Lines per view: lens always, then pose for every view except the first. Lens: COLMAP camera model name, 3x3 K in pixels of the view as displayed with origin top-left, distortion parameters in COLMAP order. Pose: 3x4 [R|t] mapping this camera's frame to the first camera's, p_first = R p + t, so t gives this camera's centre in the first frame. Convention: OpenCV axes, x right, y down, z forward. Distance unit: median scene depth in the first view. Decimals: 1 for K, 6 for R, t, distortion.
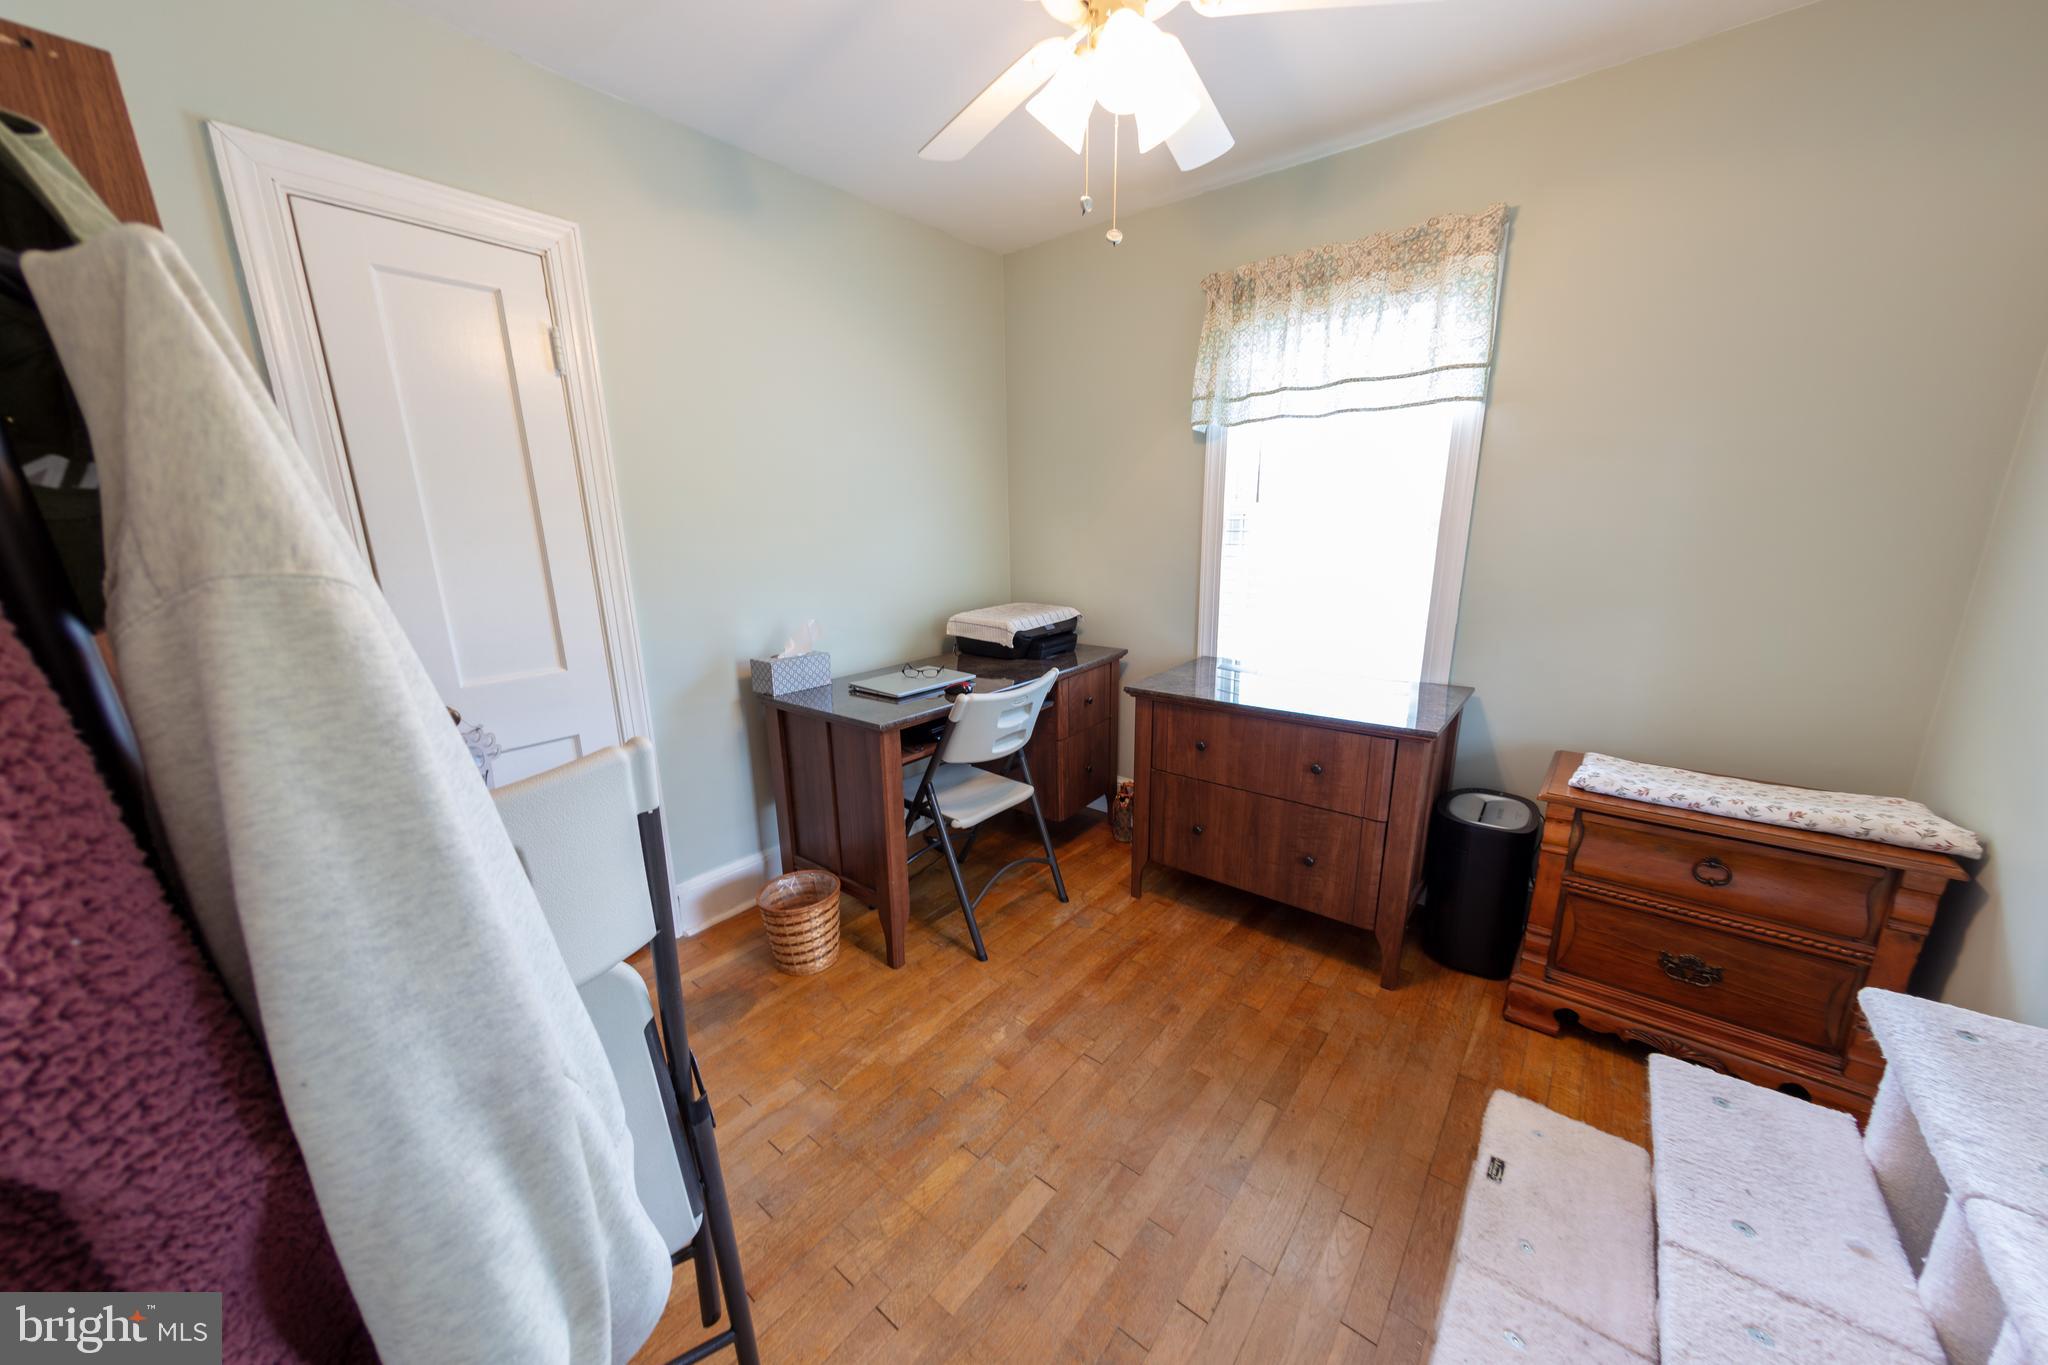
lens RADIAL K [[682.8, 0, 1025.0], [0, 682.8, 692.7], [0, 0, 1]] dist [0.002056, 0.000148]
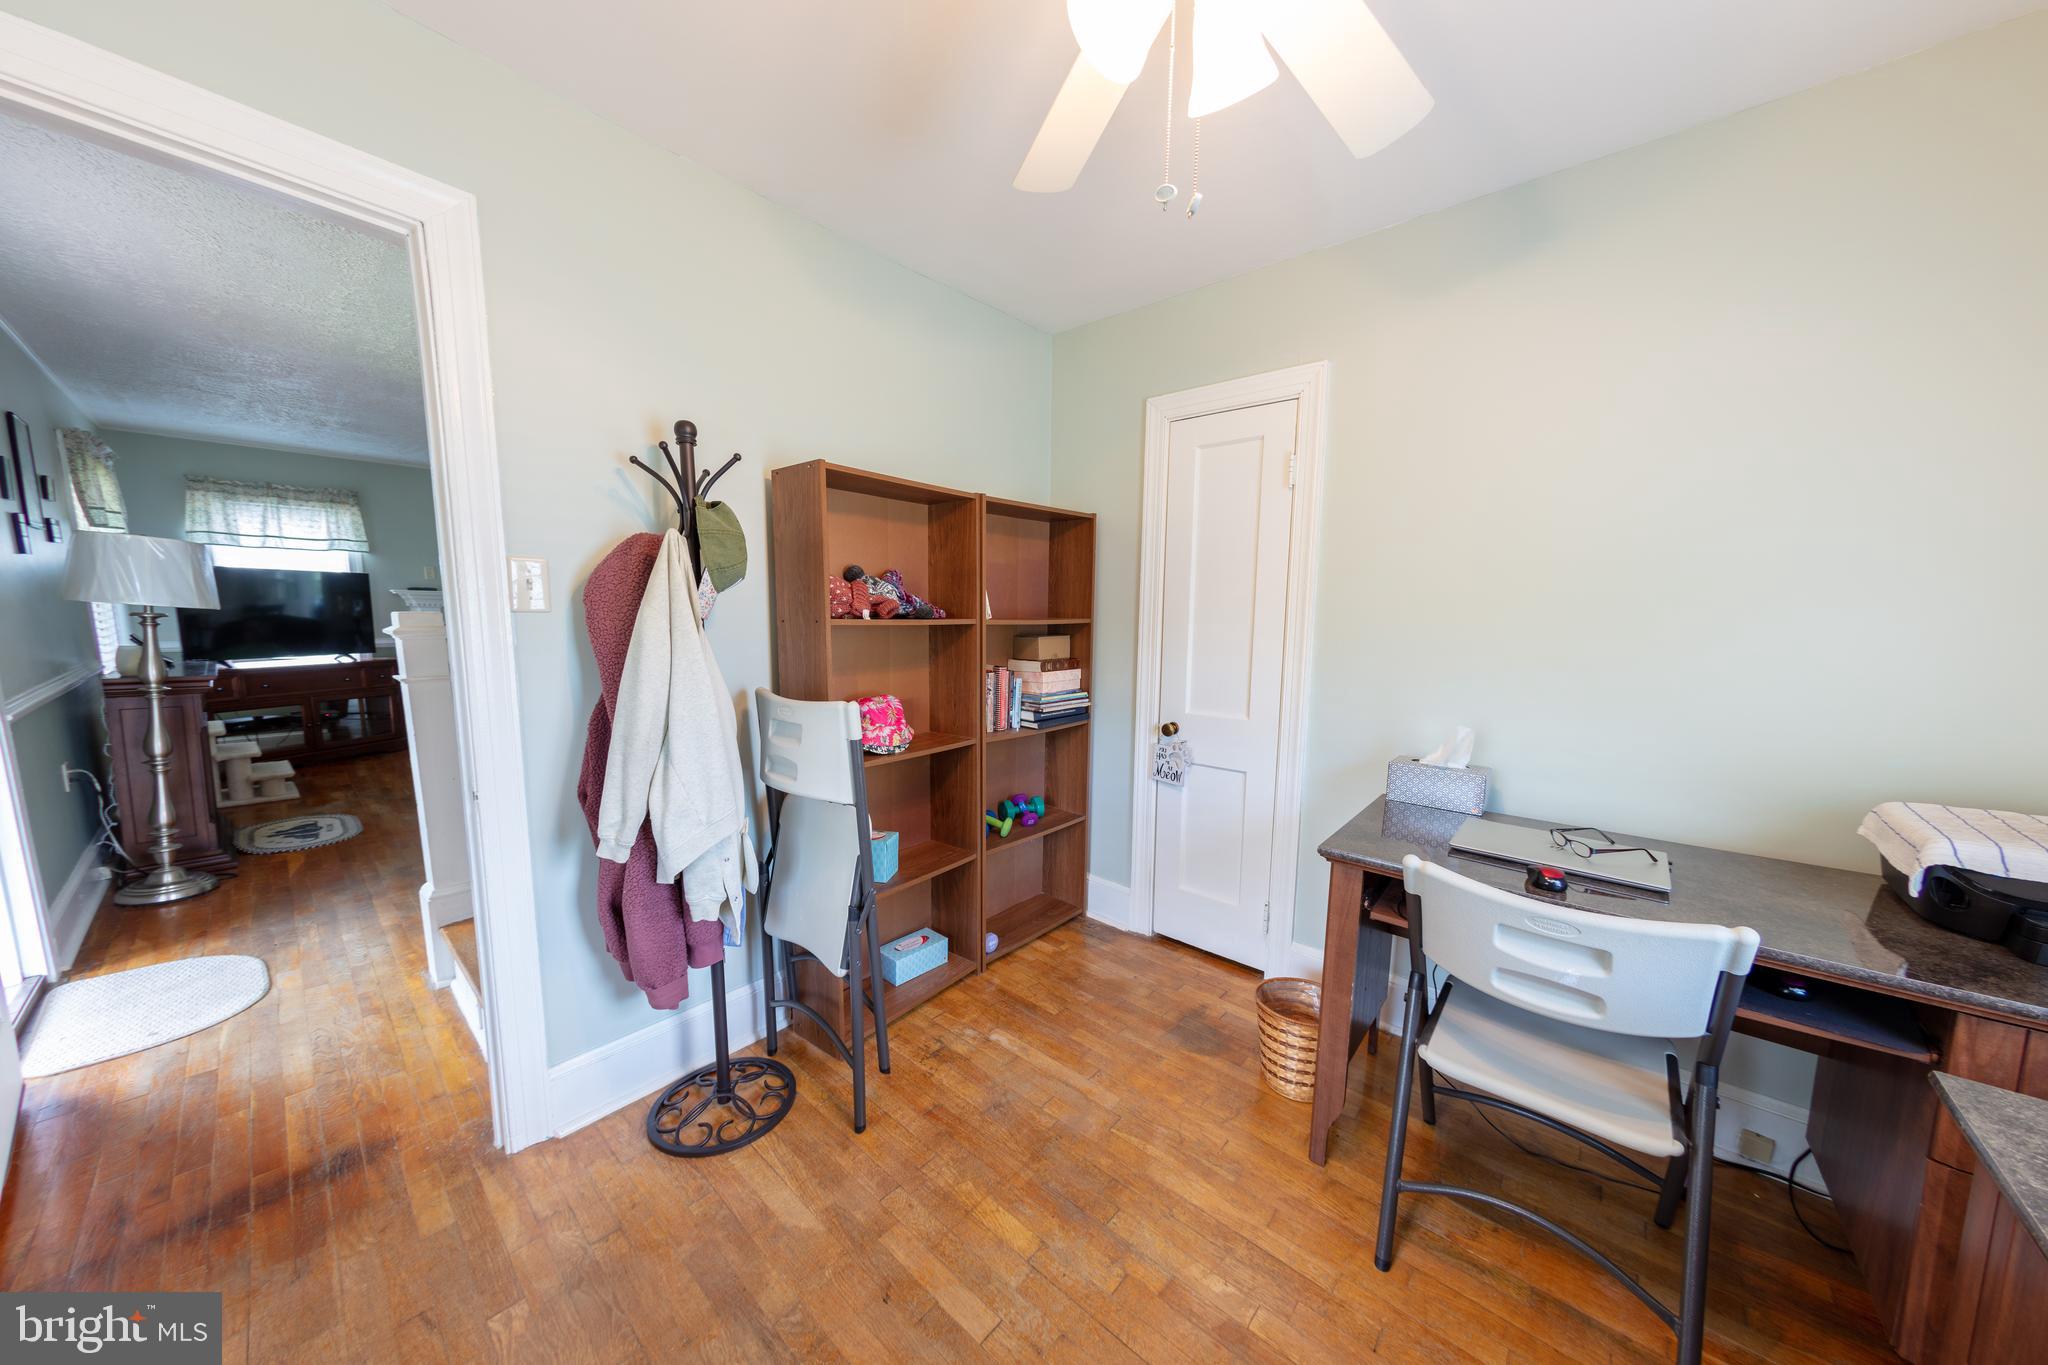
lens RADIAL K [[652.4, 0, 1024.0], [0, 652.4, 682.5], [0, 0, 1]] dist [-0.000296, -0.000004]
pose [[-0.003671, 0.127049, -0.991890, 0.581879], [-0.254991, 0.958988, 0.123778, -0.158233], [0.966936, 0.253378, 0.028876, 0.612025]]
